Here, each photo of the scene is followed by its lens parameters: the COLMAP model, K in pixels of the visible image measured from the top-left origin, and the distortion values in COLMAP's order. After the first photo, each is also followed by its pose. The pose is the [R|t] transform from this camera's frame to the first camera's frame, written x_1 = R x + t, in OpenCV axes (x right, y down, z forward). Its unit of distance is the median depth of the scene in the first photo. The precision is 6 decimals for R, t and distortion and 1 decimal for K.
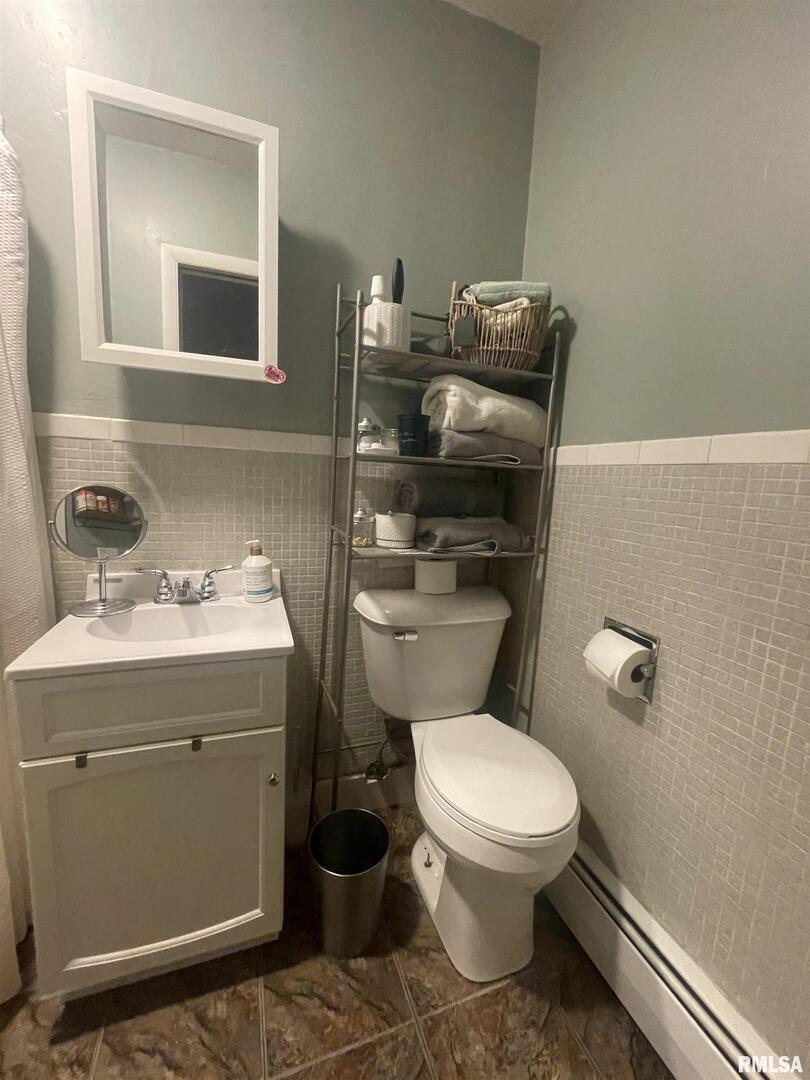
lens RADIAL K [[436.2, 0, 402.9], [0, 436.2, 541.1], [0, 0, 1]] dist [-0.001197, 0.000002]
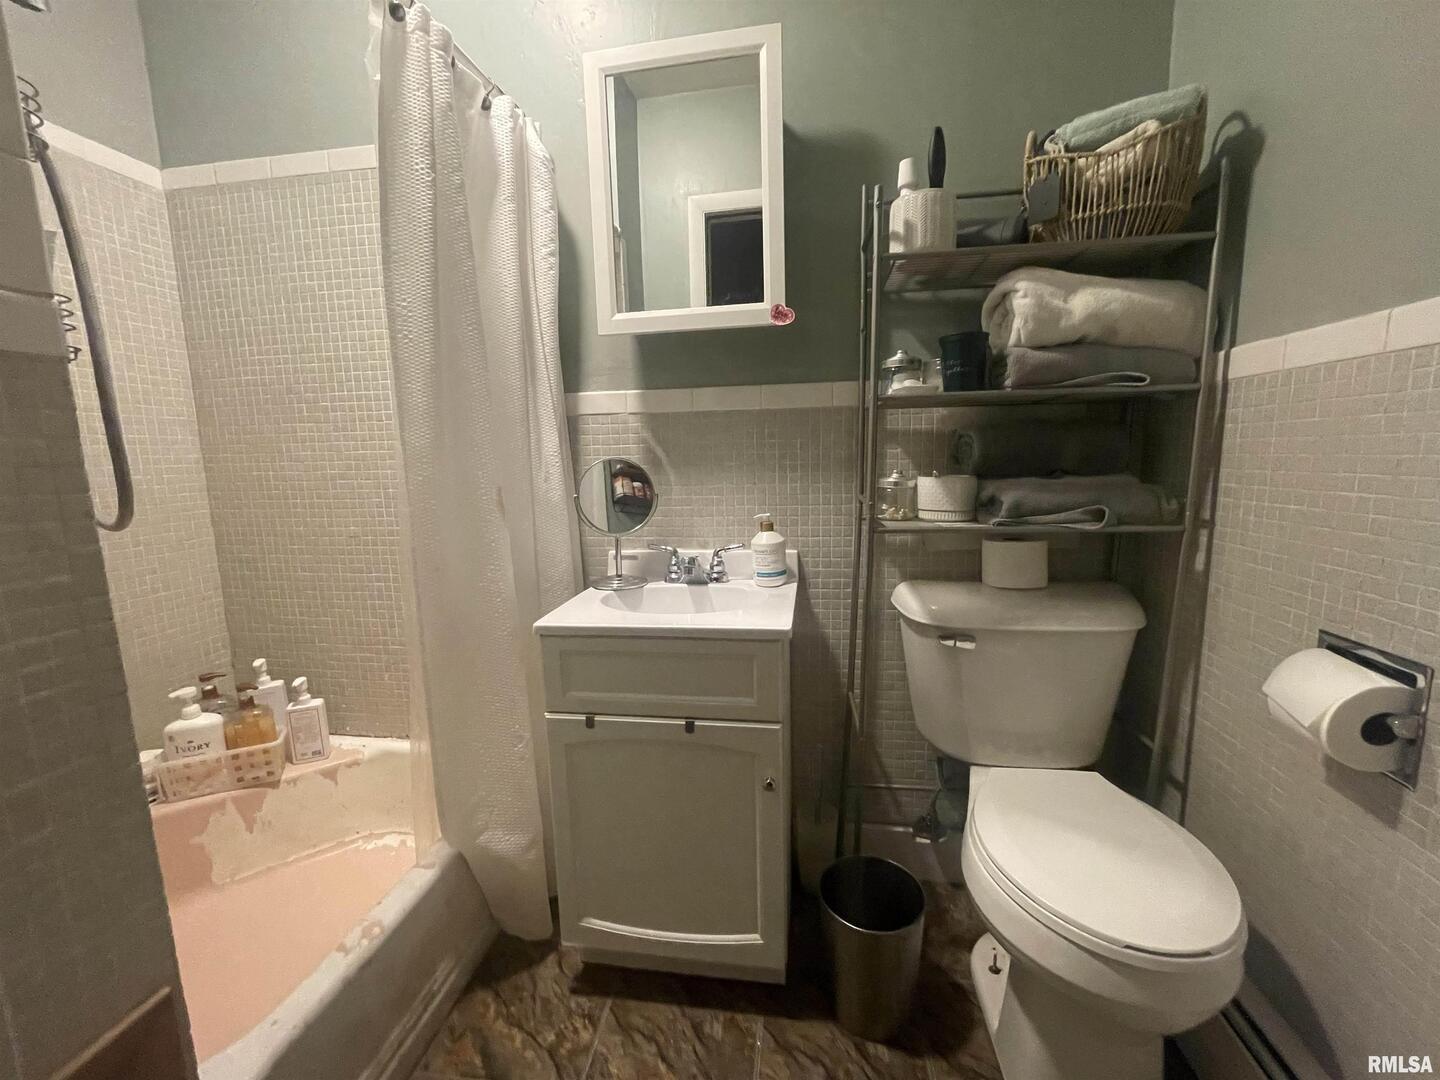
lens RADIAL K [[581.6, 0, 720.6], [0, 581.6, 539.9], [0, 0, 1]] dist [-0.001197, 0.000002]
pose [[0.877784, -0.002197, -0.479051, 0.132869], [0.000297, 0.999992, -0.004042, 0.056251], [0.479056, 0.003406, 0.877778, -0.041393]]
